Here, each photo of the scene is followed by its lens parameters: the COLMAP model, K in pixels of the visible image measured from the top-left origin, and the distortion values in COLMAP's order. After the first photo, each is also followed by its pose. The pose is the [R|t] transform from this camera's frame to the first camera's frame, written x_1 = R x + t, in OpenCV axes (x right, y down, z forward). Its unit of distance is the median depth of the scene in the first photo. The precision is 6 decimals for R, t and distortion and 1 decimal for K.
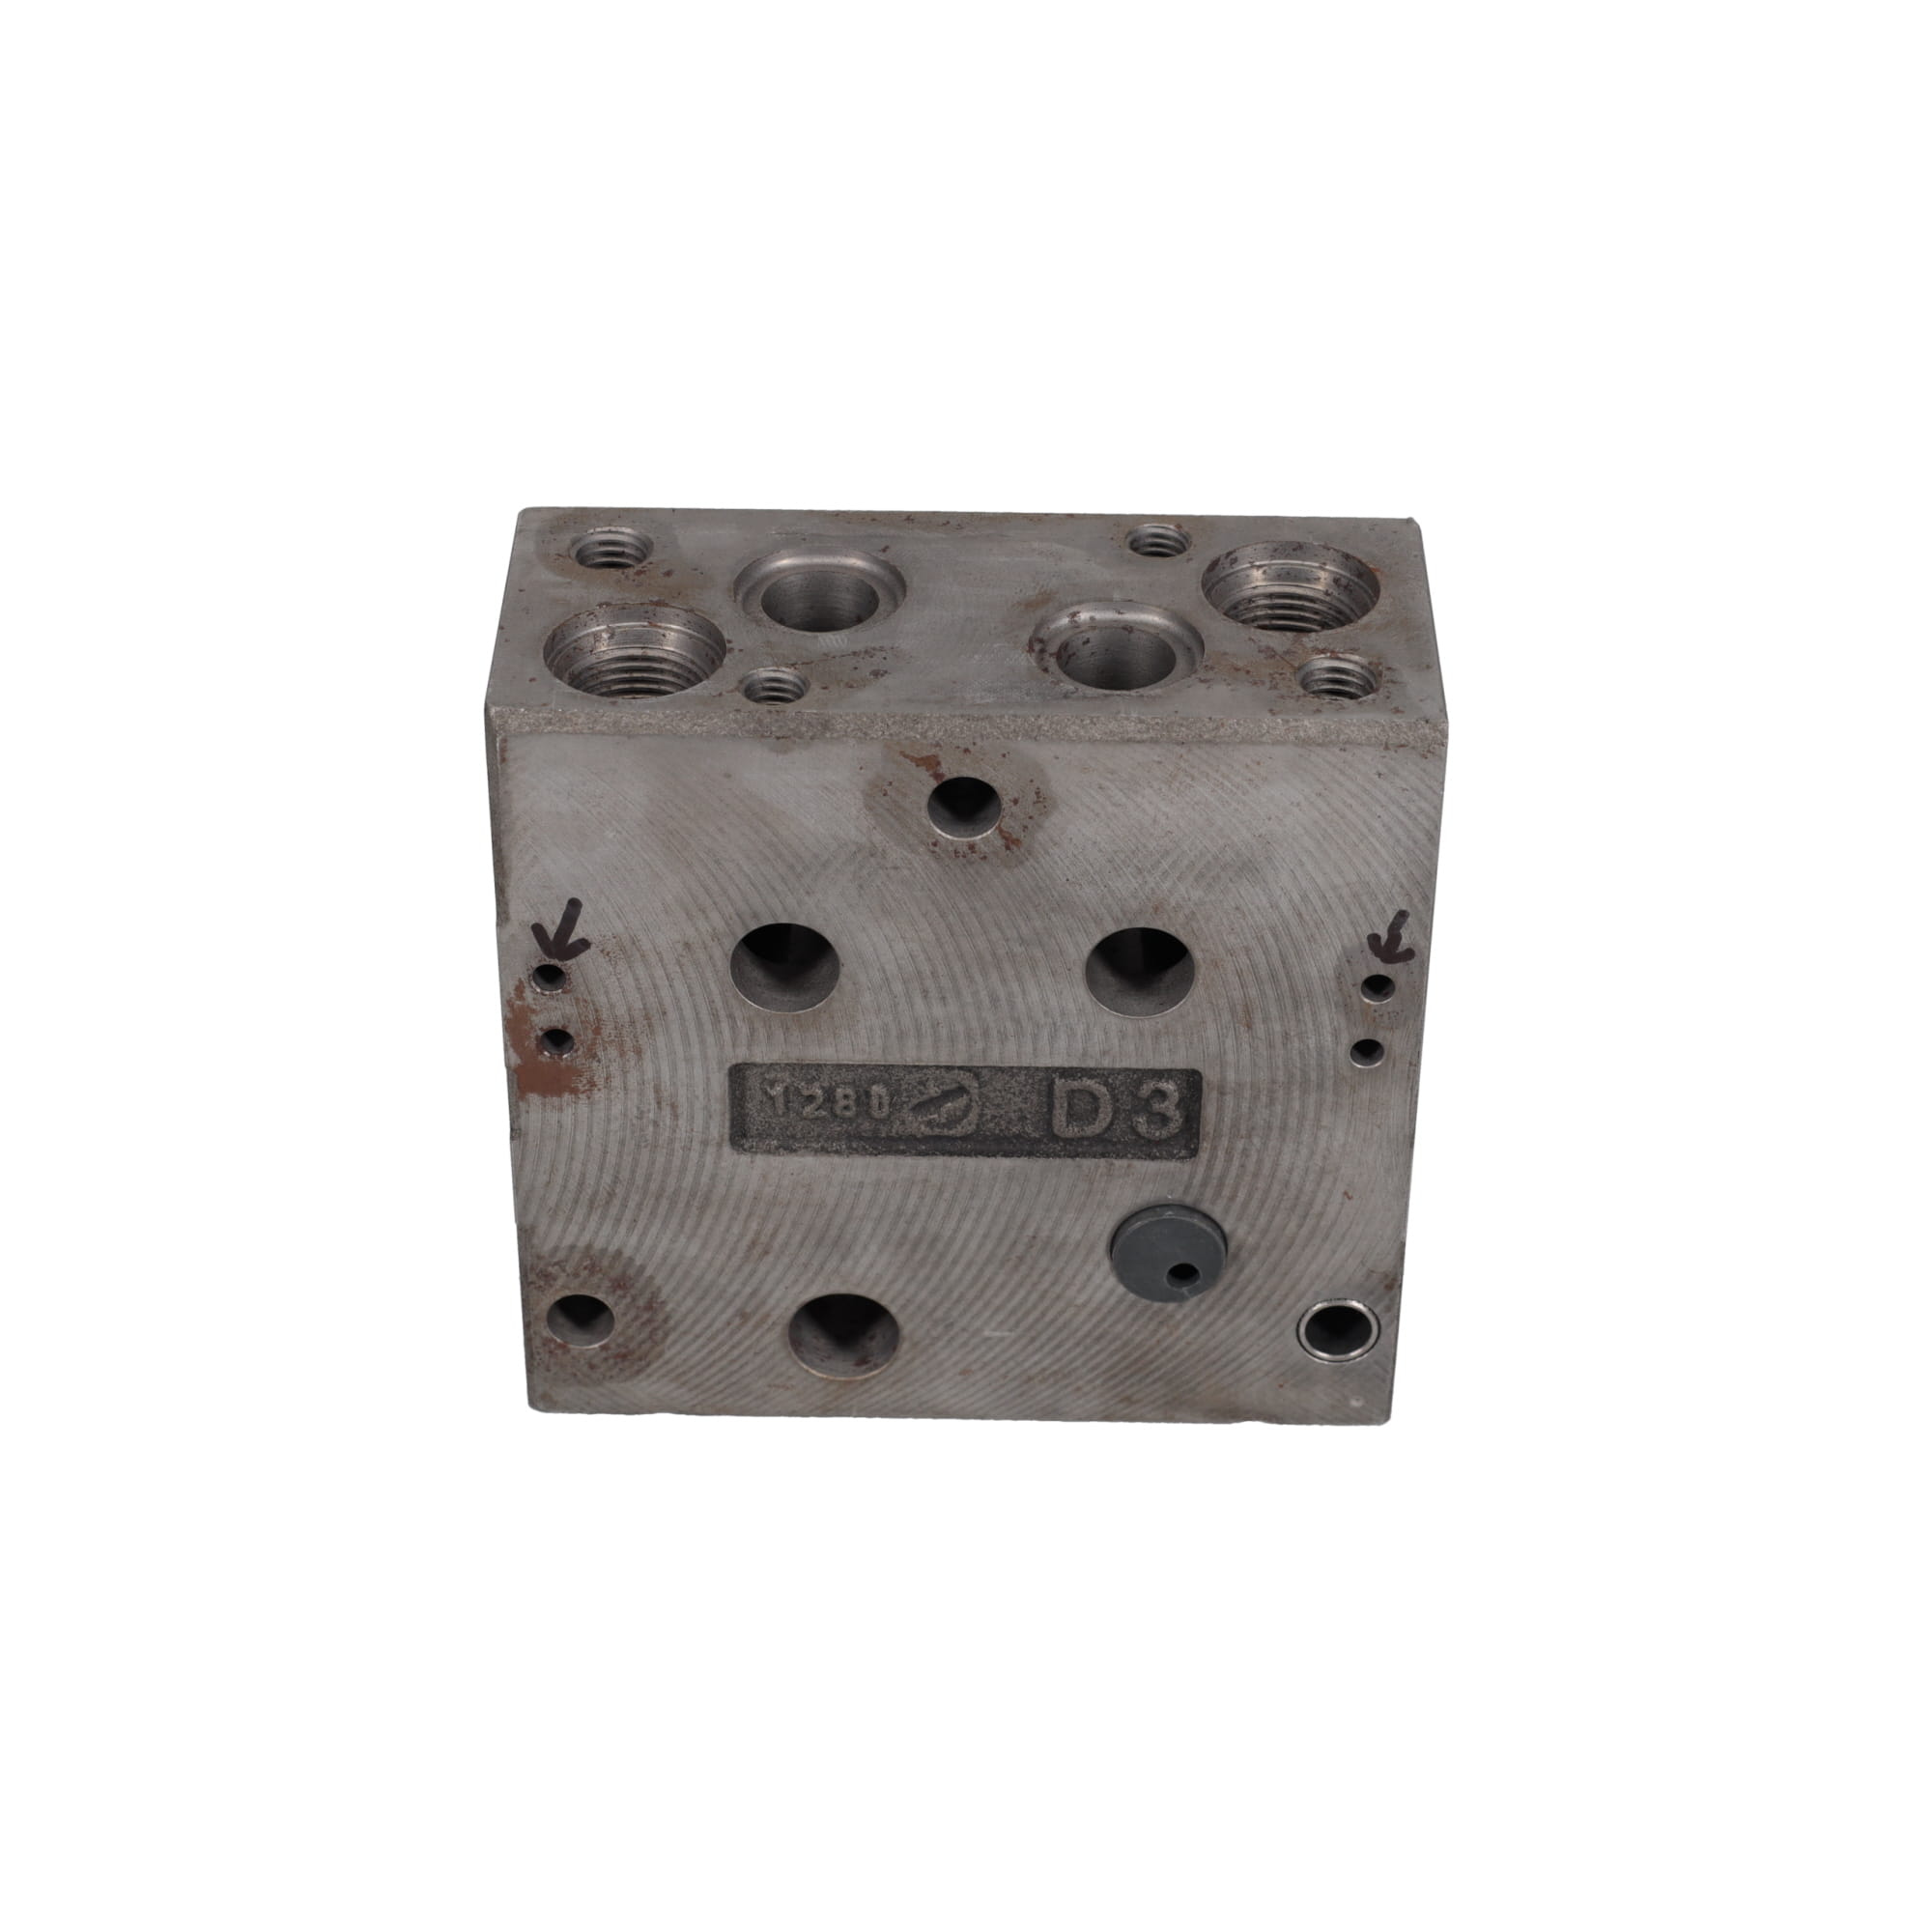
lens RADIAL K [[4557.5, 0, 966.0], [0, 4557.5, 966.0], [0, 0, 1]] dist [0.011326, -0.108001]
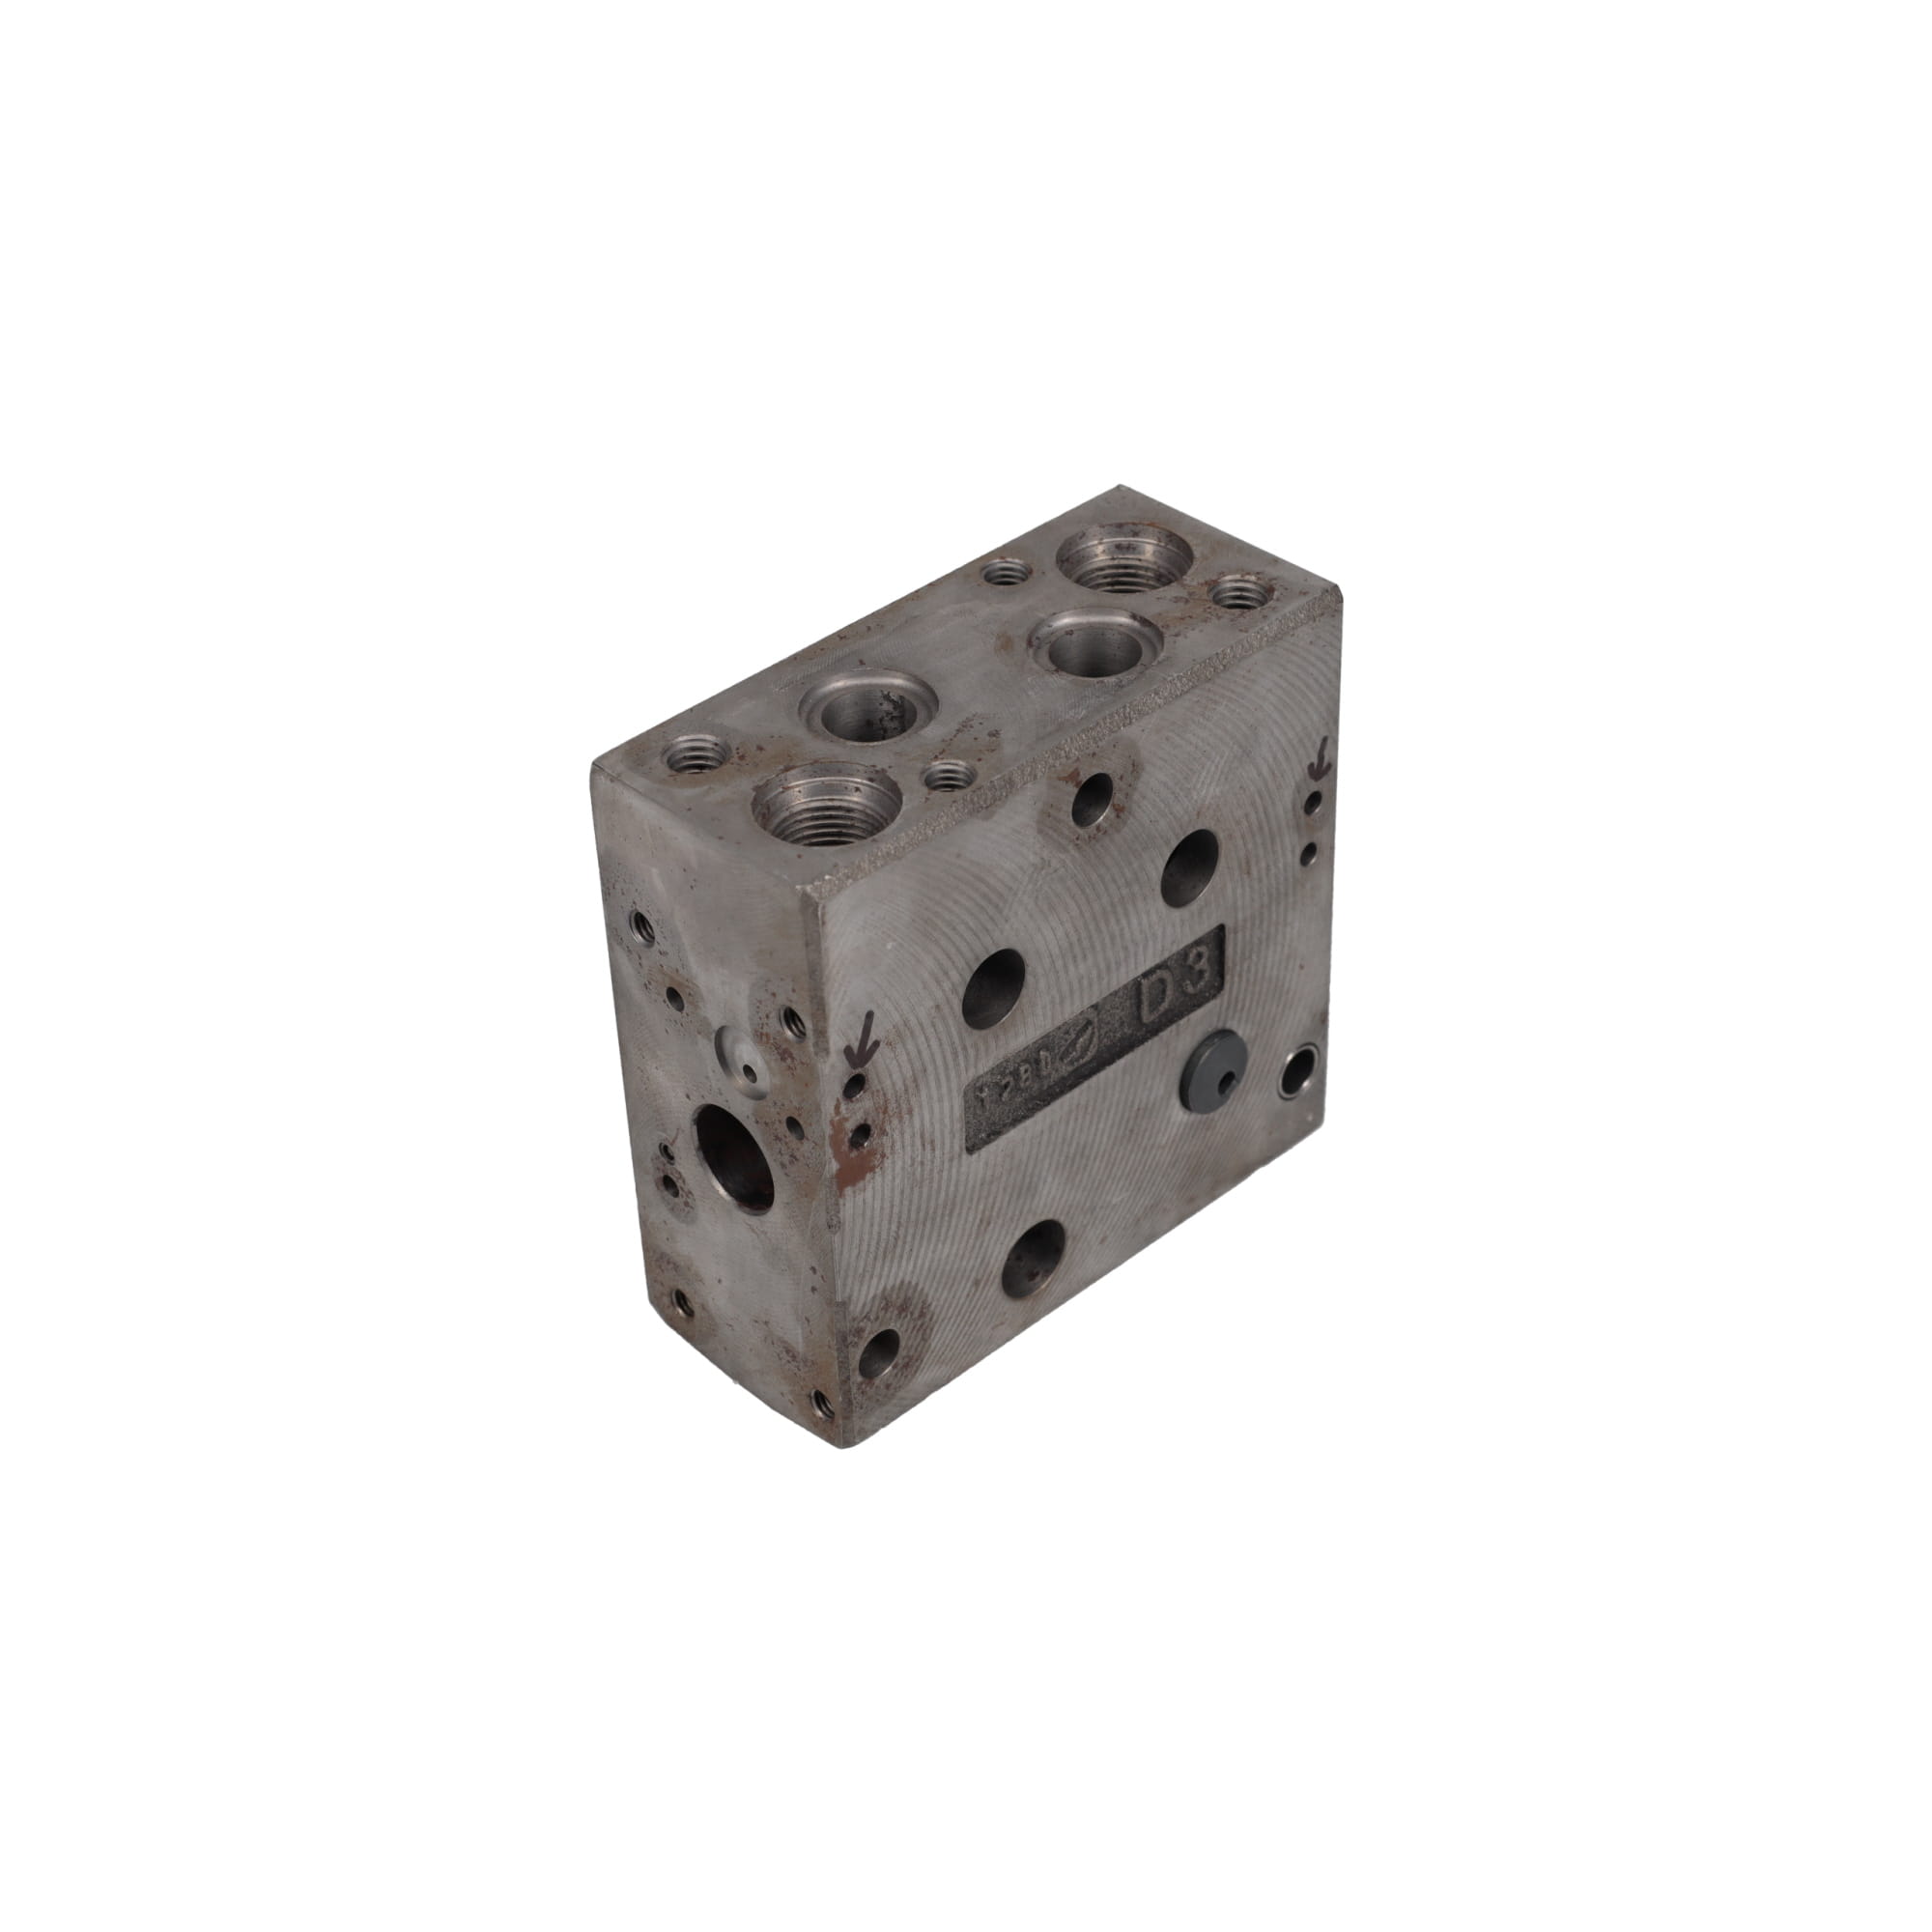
lens RADIAL K [[3642.4, 0, 966.0], [0, 3642.4, 966.0], [0, 0, 1]] dist [0.025848, 0.012400]
pose [[0.710073, -0.446475, 0.544479, -0.574714], [0.441491, 0.884692, 0.149687, -0.154957], [-0.548528, 0.134094, 0.825310, 0.184109]]
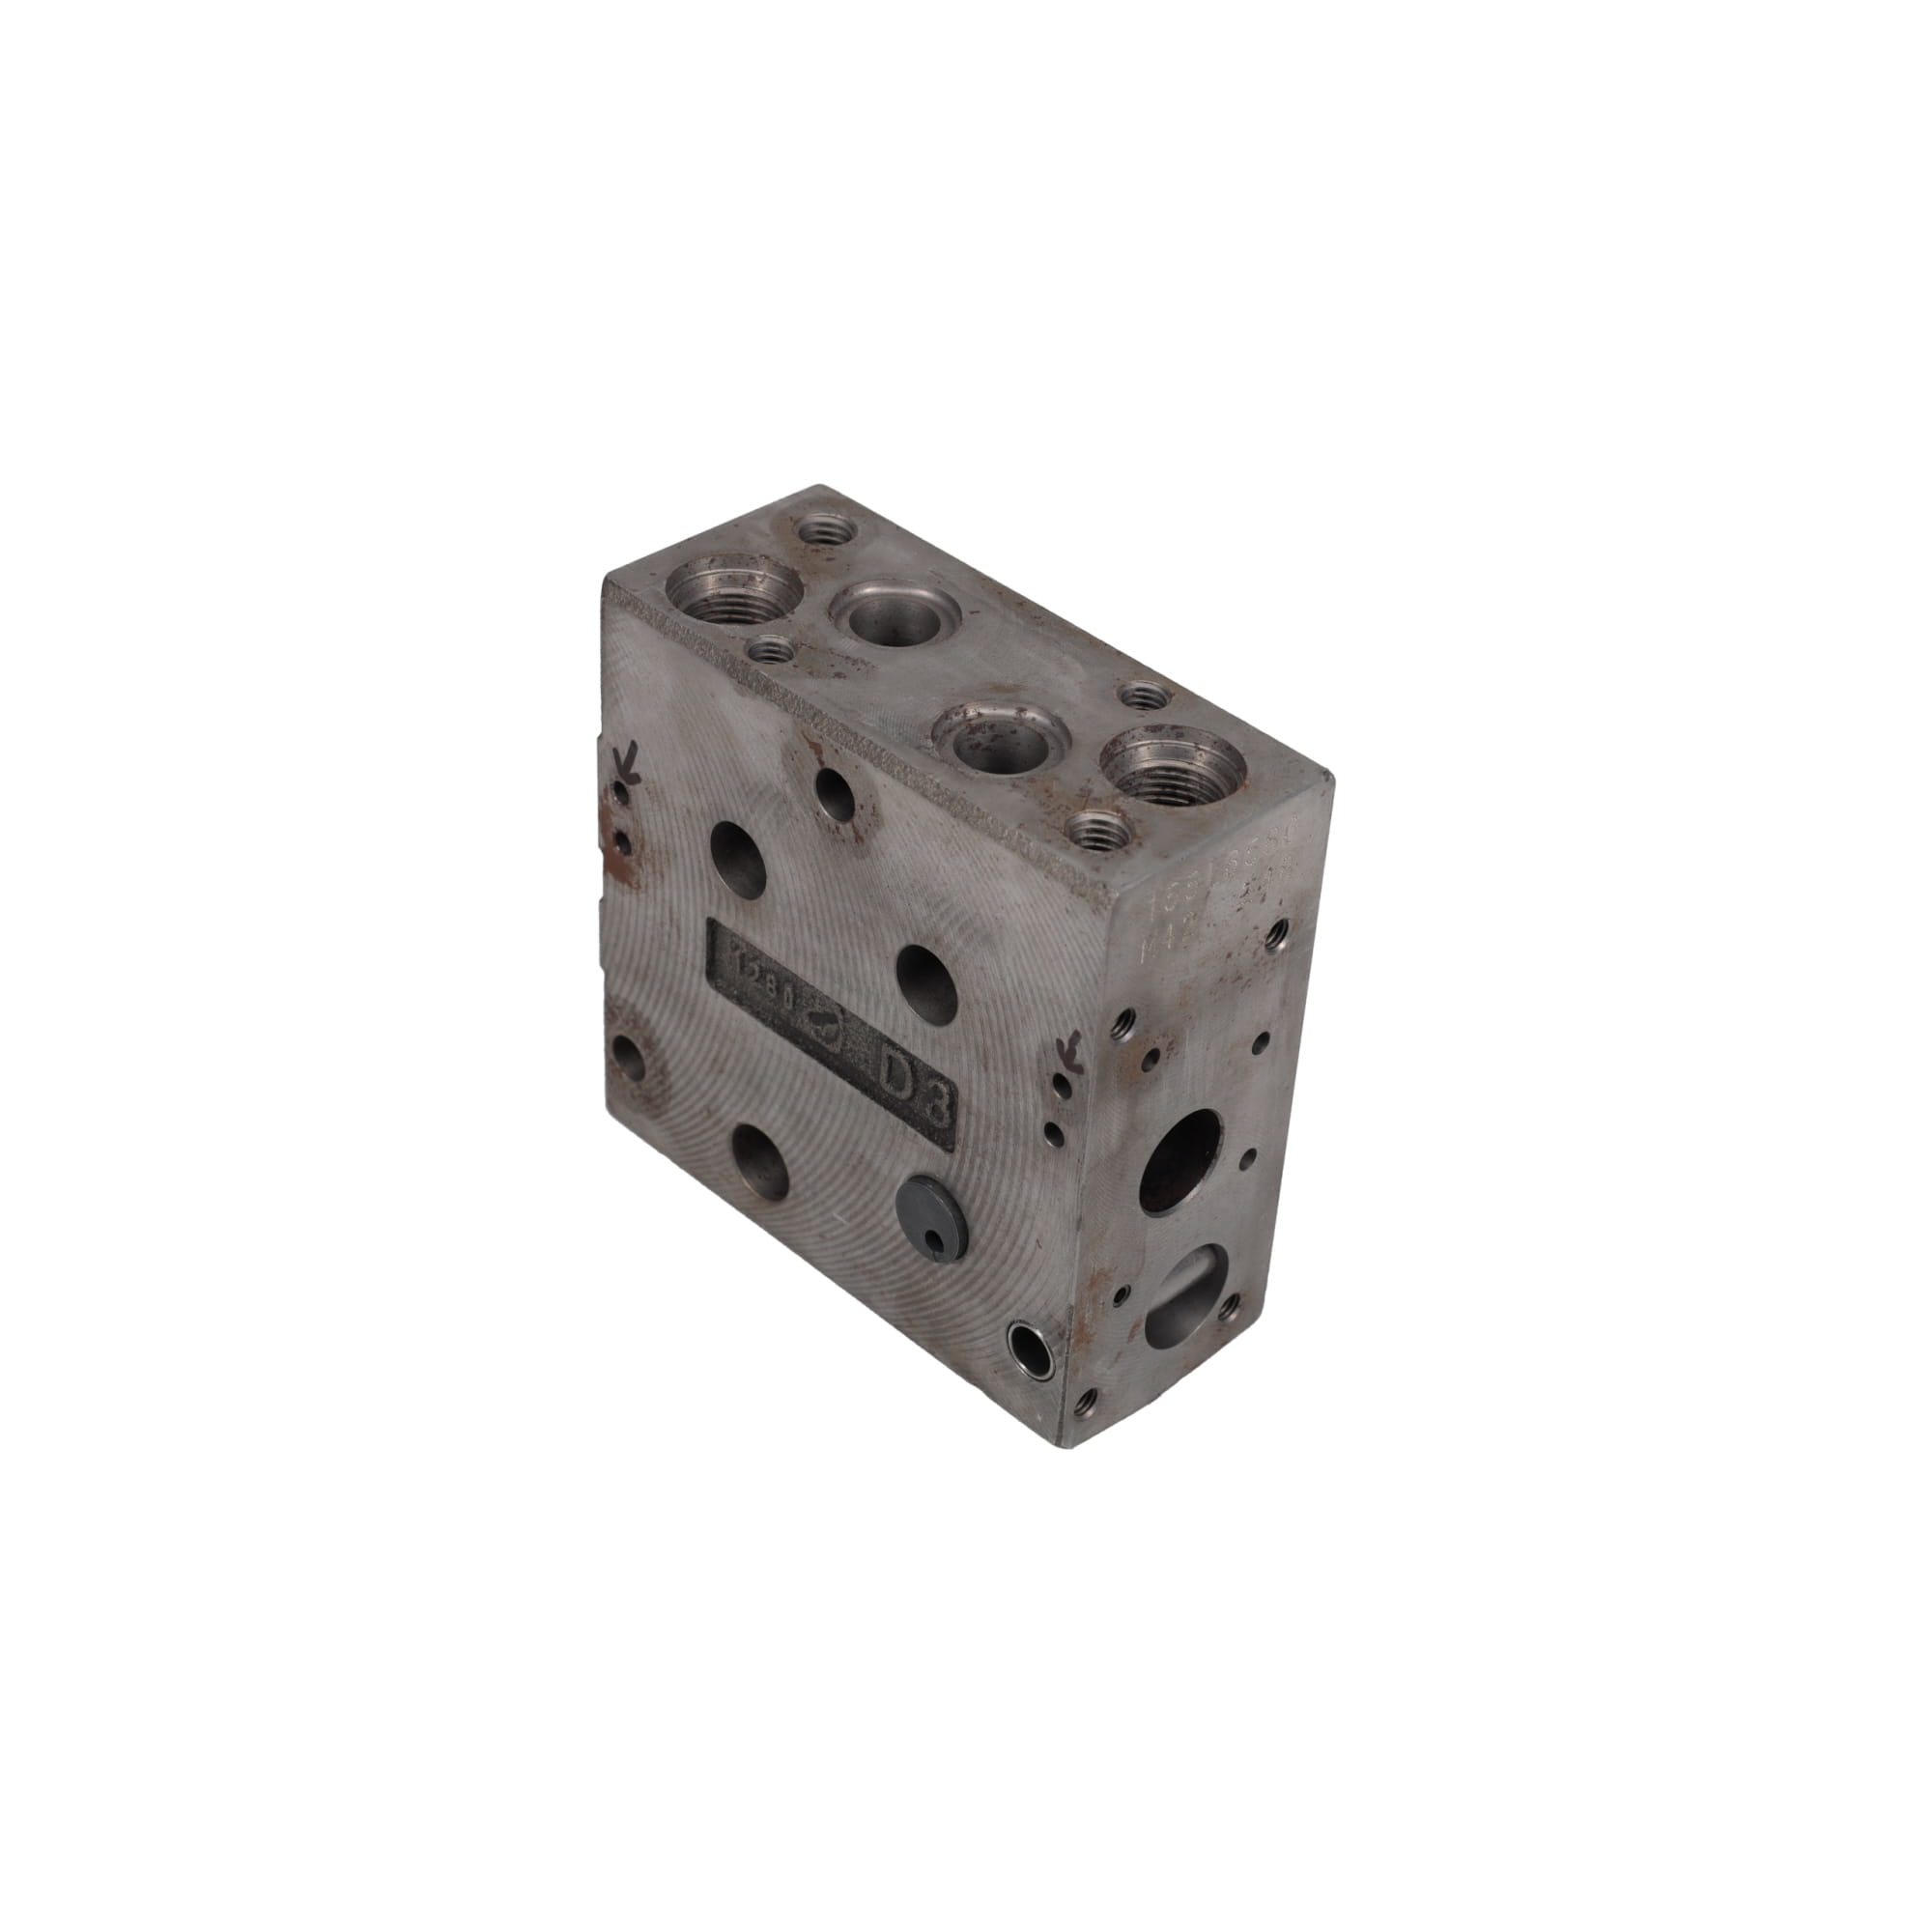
lens RADIAL K [[3642.4, 0, 966.0], [0, 3642.4, 966.0], [0, 0, 1]] dist [0.025848, 0.012400]
pose [[0.706726, 0.446190, -0.549047, 0.585945], [-0.448953, 0.882617, 0.139384, -0.145916], [0.546790, 0.147990, 0.824087, 0.178283]]
